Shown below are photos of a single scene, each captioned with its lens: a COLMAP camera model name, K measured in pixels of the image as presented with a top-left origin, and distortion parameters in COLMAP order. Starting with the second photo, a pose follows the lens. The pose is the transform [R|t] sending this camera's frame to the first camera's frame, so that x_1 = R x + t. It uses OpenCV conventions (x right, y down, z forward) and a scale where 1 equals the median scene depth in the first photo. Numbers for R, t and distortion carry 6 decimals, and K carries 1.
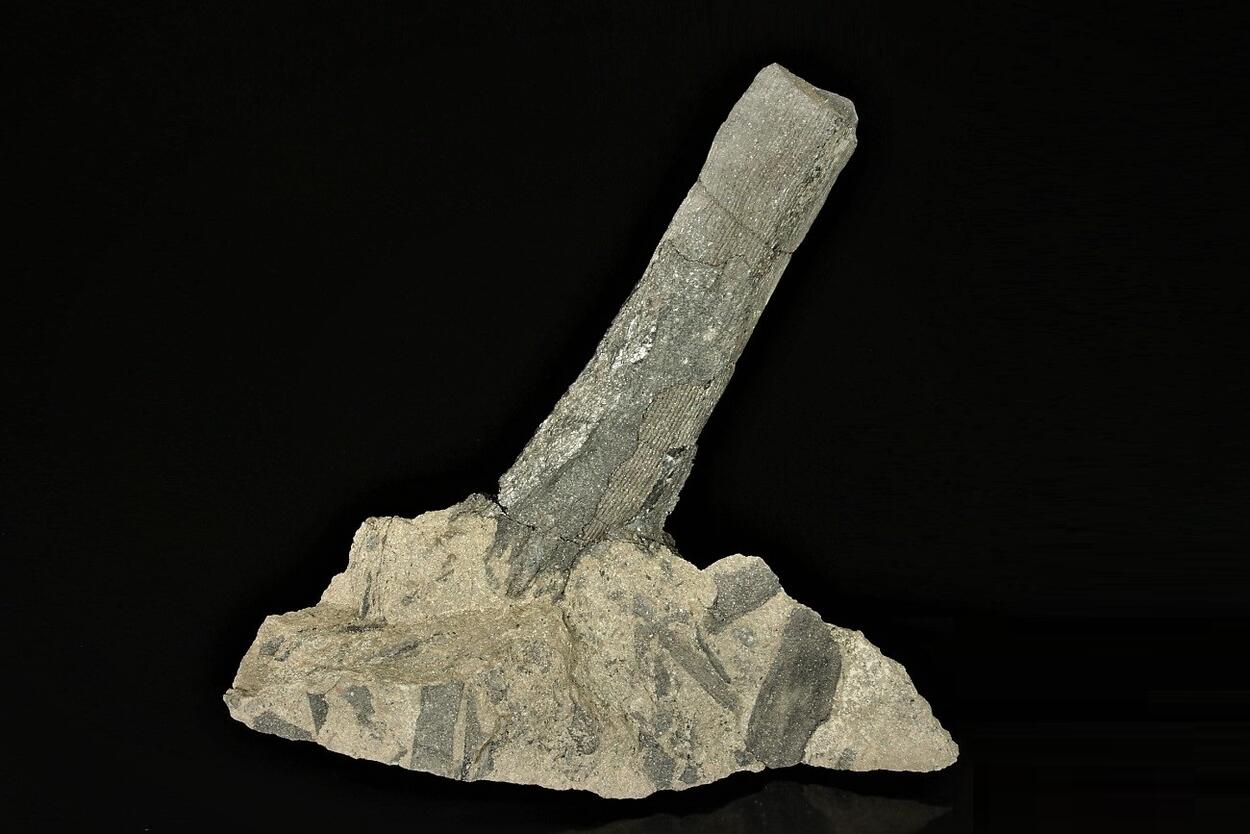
lens RADIAL K [[3052.9, 0, 619.7], [0, 3052.9, 412.6], [0, 0, 1]] dist [-0.063850, 0.000000]
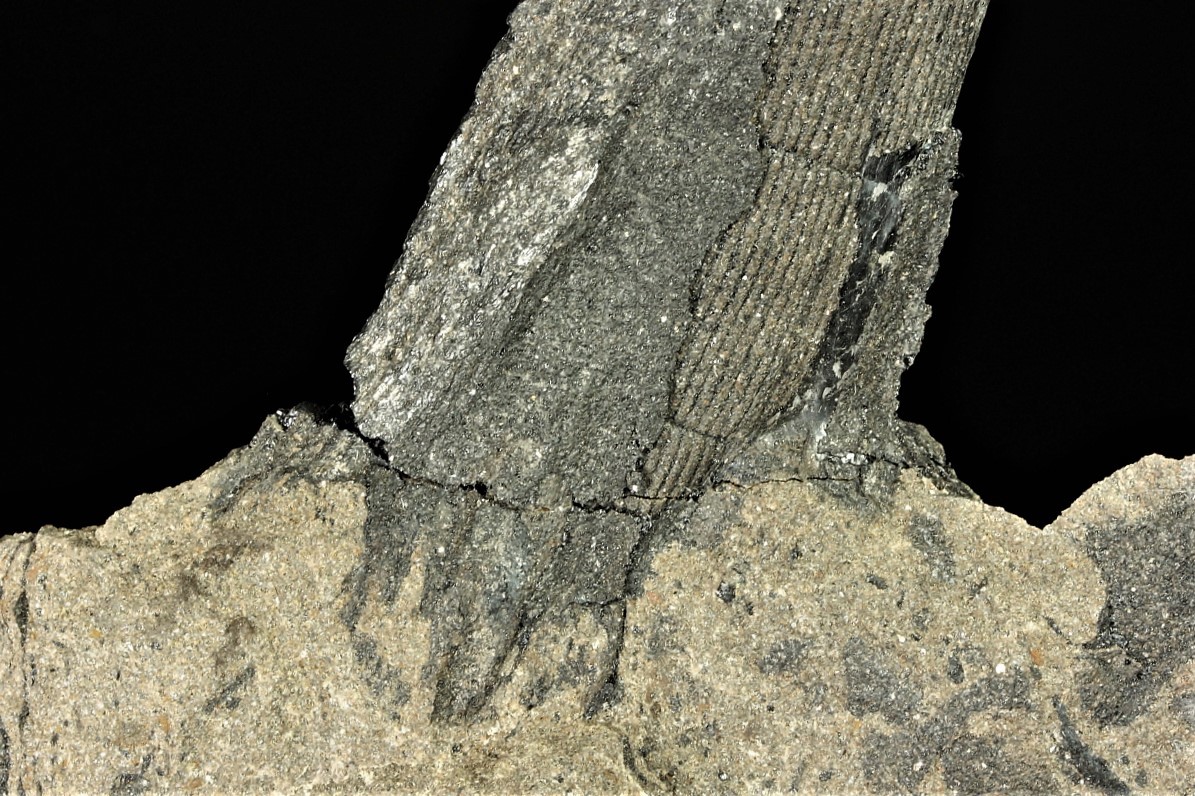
lens RADIAL K [[4619.0, 0, 597.1], [0, 4619.0, 386.0], [0, 0, 1]] dist [-0.068678, 0.000000]
pose [[0.982443, -0.176722, -0.059800, 0.013050], [0.179724, 0.982486, 0.049191, 0.006623], [0.050059, -0.059075, 0.996998, 0.534863]]
